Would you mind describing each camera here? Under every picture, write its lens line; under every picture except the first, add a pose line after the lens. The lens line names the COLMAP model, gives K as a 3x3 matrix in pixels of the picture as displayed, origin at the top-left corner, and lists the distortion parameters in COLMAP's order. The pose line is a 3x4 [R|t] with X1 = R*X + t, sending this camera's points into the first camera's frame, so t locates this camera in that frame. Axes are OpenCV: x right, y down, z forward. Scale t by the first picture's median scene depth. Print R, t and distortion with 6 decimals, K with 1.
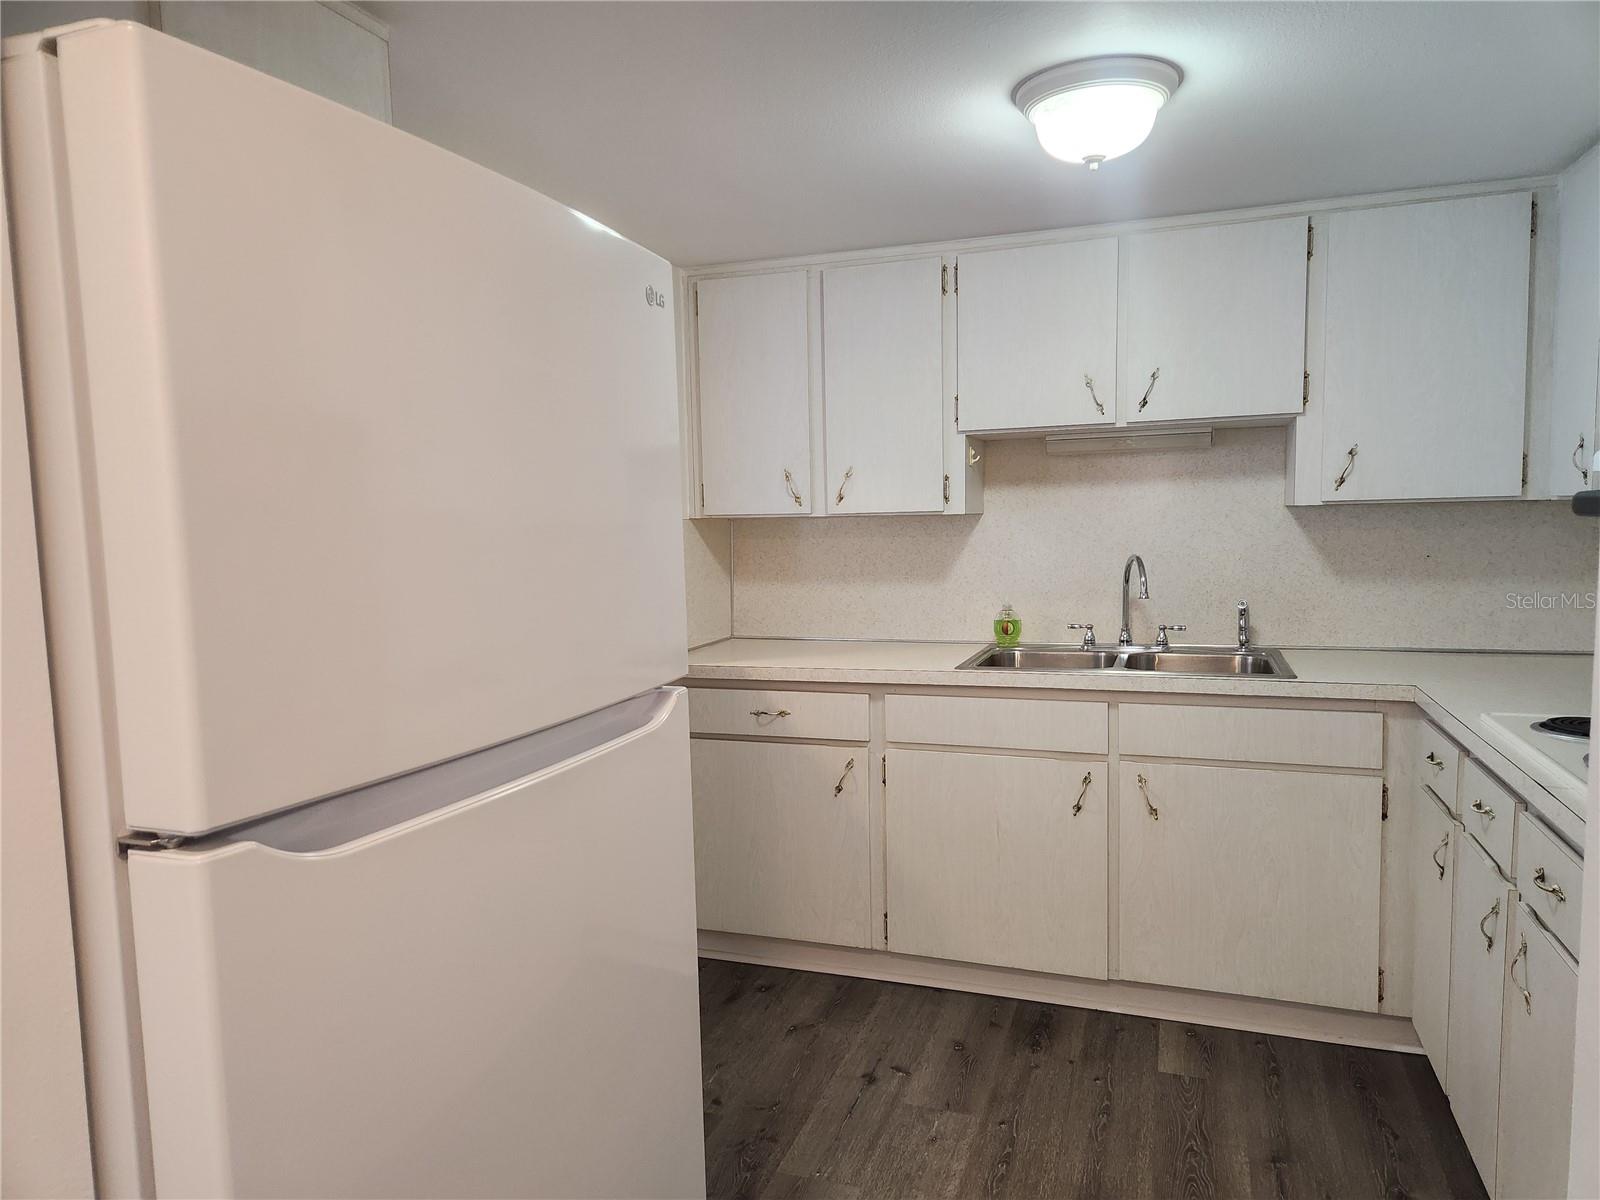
lens RADIAL K [[1055.6, 0, 801.3], [0, 1055.6, 580.9], [0, 0, 1]] dist [0.071824, -0.060717]
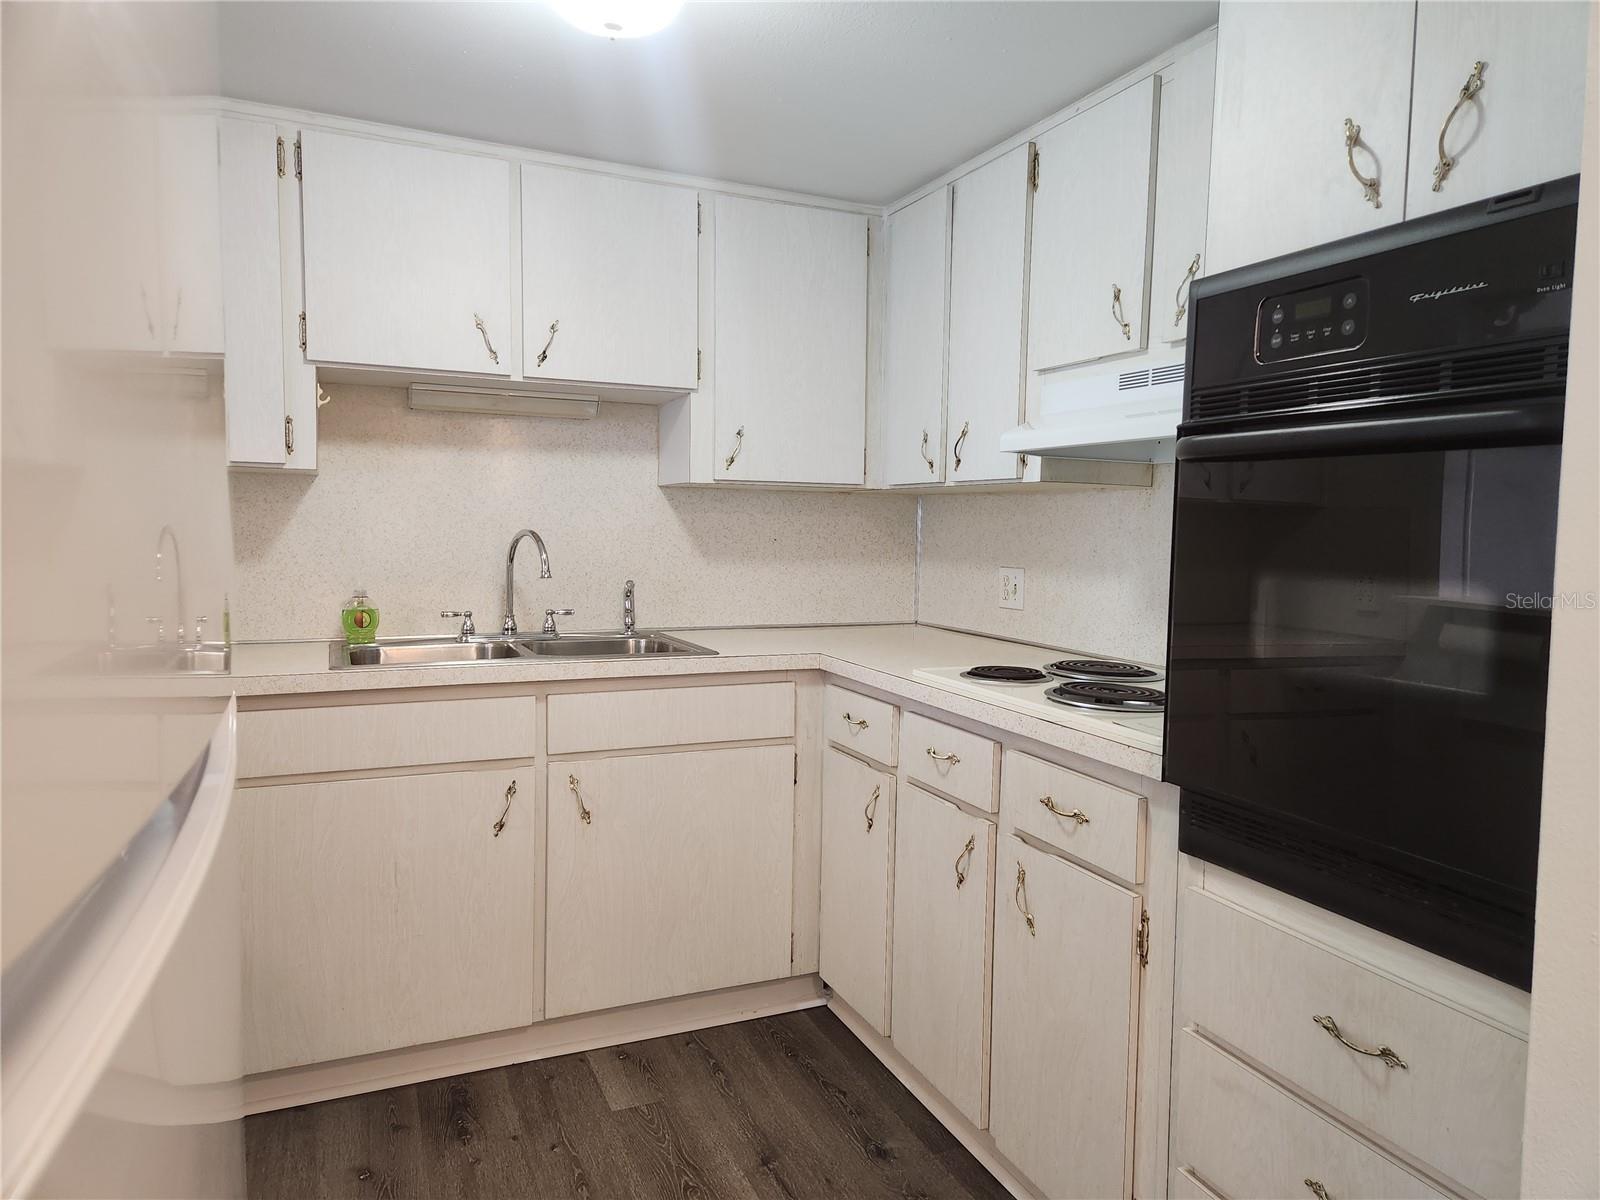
lens RADIAL K [[1055.6, 0, 801.3], [0, 1055.6, 580.9], [0, 0, 1]] dist [0.071824, -0.060717]
pose [[0.724540, 0.000122, 0.689232, -0.142772], [0.010348, 0.999885, -0.011055, 0.033738], [-0.689155, 0.015141, 0.724456, 0.233338]]
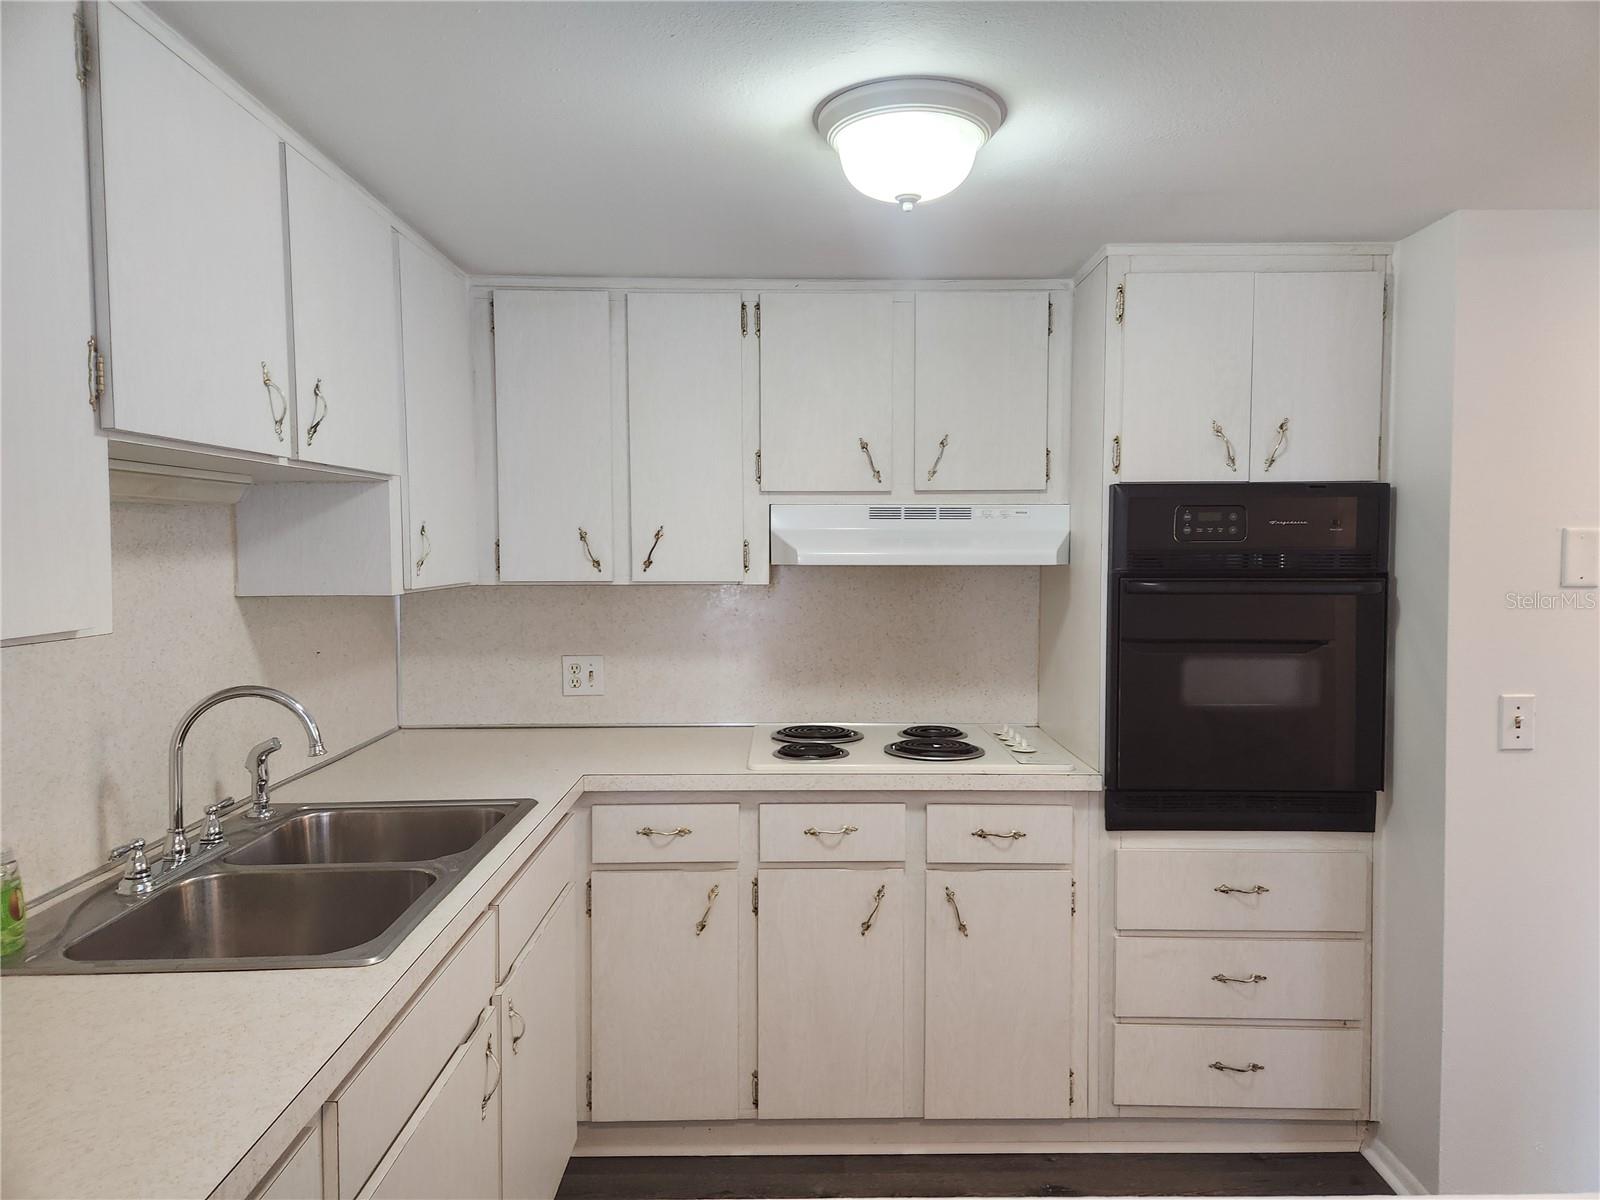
lens RADIAL K [[1055.6, 0, 801.3], [0, 1055.6, 580.9], [0, 0, 1]] dist [0.071824, -0.060717]
pose [[-0.346546, -0.006678, 0.938009, -0.365380], [0.074905, 0.996584, 0.034768, -0.088526], [-0.935038, 0.082311, -0.344862, 1.026572]]
